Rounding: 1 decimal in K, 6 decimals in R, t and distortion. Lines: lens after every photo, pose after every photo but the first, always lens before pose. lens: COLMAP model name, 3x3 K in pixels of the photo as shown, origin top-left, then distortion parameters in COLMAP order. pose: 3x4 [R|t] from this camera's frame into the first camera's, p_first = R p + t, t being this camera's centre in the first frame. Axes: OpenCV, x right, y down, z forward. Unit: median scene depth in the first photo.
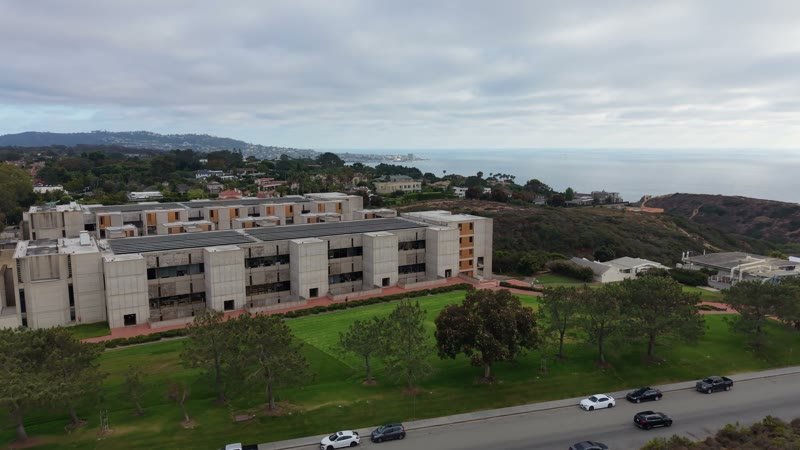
lens RADIAL K [[567.8, 0, 400.0], [0, 567.8, 225.0], [0, 0, 1]] dist [0.052145, -0.068924]
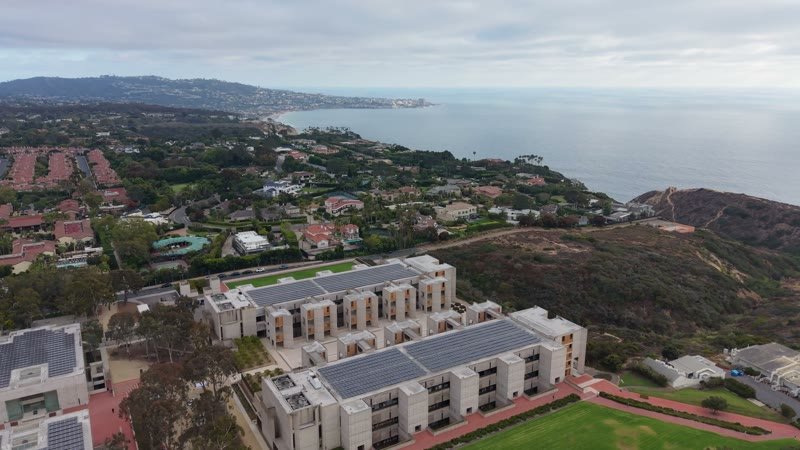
lens RADIAL K [[567.8, 0, 400.0], [0, 567.8, 225.0], [0, 0, 1]] dist [0.052145, -0.068924]
pose [[0.999940, 0.004078, -0.010198, -0.191116], [-0.002987, 0.994498, 0.104714, -0.293435], [0.010569, -0.104677, 0.994450, -0.203464]]
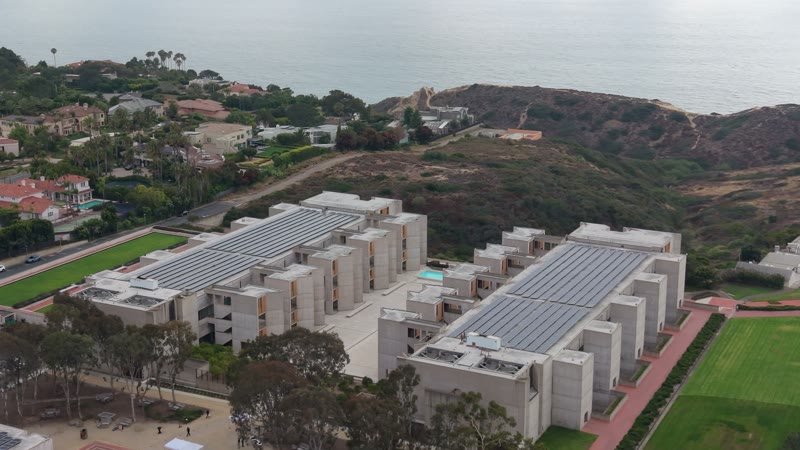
lens RADIAL K [[1127.3, 0, 400.0], [0, 1127.3, 225.0], [0, 0, 1]] dist [0.231826, -0.873533]
pose [[0.842515, -0.130033, 0.522742, -0.908847], [0.068374, 0.988393, 0.135663, -0.236102], [-0.534315, -0.078557, 0.841627, -0.232705]]
